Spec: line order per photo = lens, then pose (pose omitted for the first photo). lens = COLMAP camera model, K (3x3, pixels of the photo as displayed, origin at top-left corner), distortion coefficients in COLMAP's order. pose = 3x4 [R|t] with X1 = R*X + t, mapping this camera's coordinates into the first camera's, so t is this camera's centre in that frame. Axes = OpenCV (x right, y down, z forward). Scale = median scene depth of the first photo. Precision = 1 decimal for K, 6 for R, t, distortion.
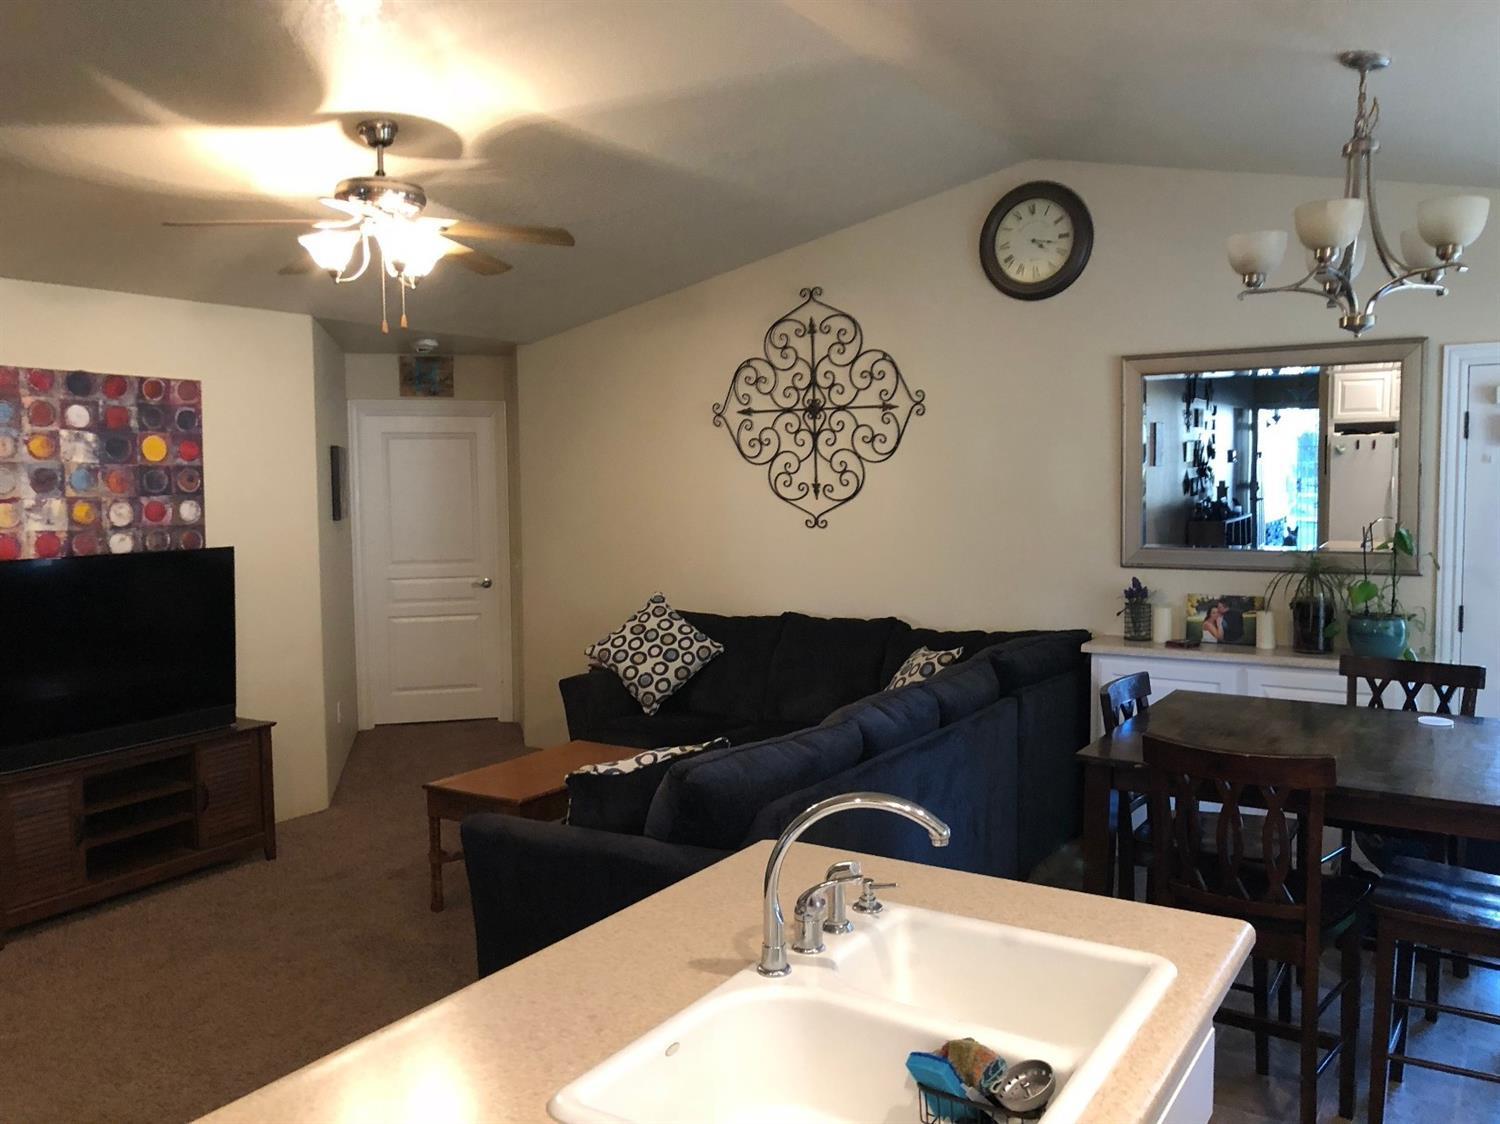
lens RADIAL K [[1197.3, 0, 753.0], [0, 1197.3, 556.3], [0, 0, 1]] dist [0.006421, -0.022336]
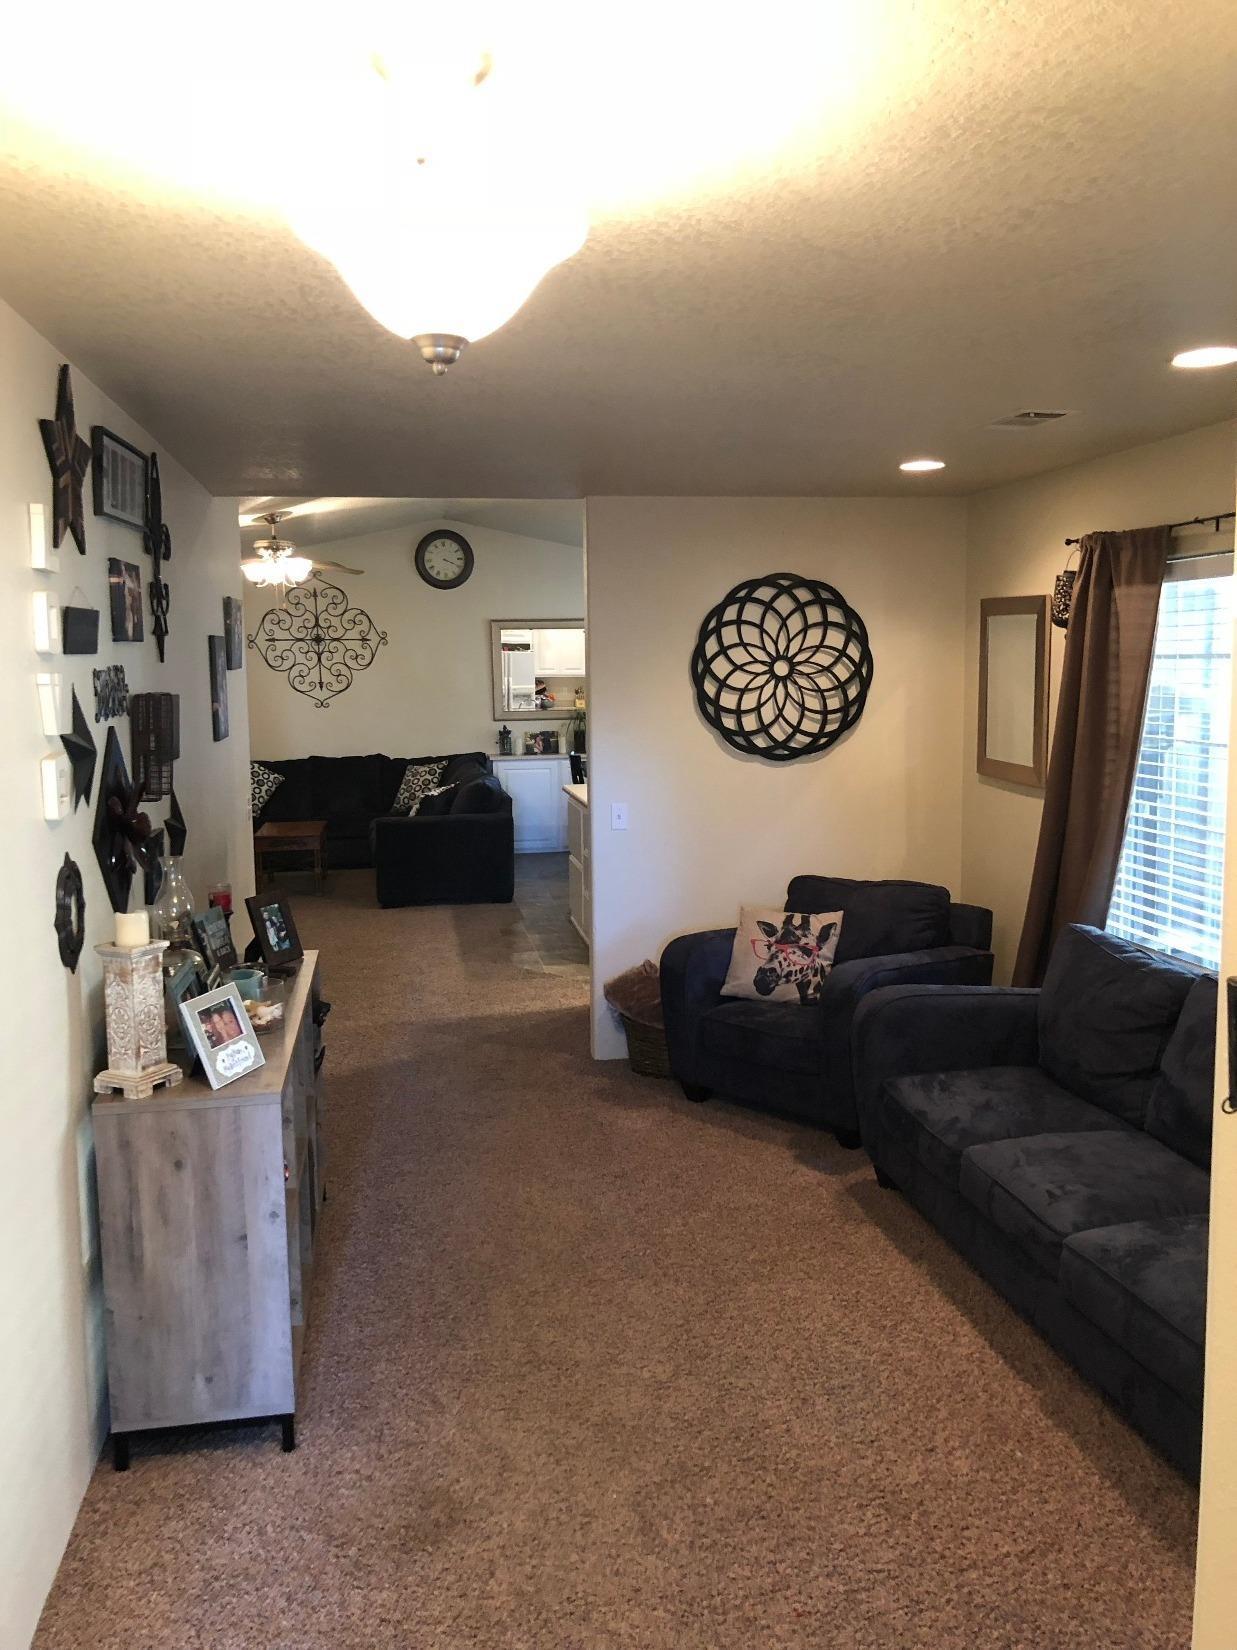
lens RADIAL K [[1317.0, 0, 621.7], [0, 1317.0, 820.4], [0, 0, 1]] dist [0.006421, -0.022336]
pose [[0.725254, -0.080918, 0.683709, -0.756192], [0.047727, 0.996589, 0.067321, 0.025714], [-0.686825, -0.016194, 0.726643, -0.561161]]
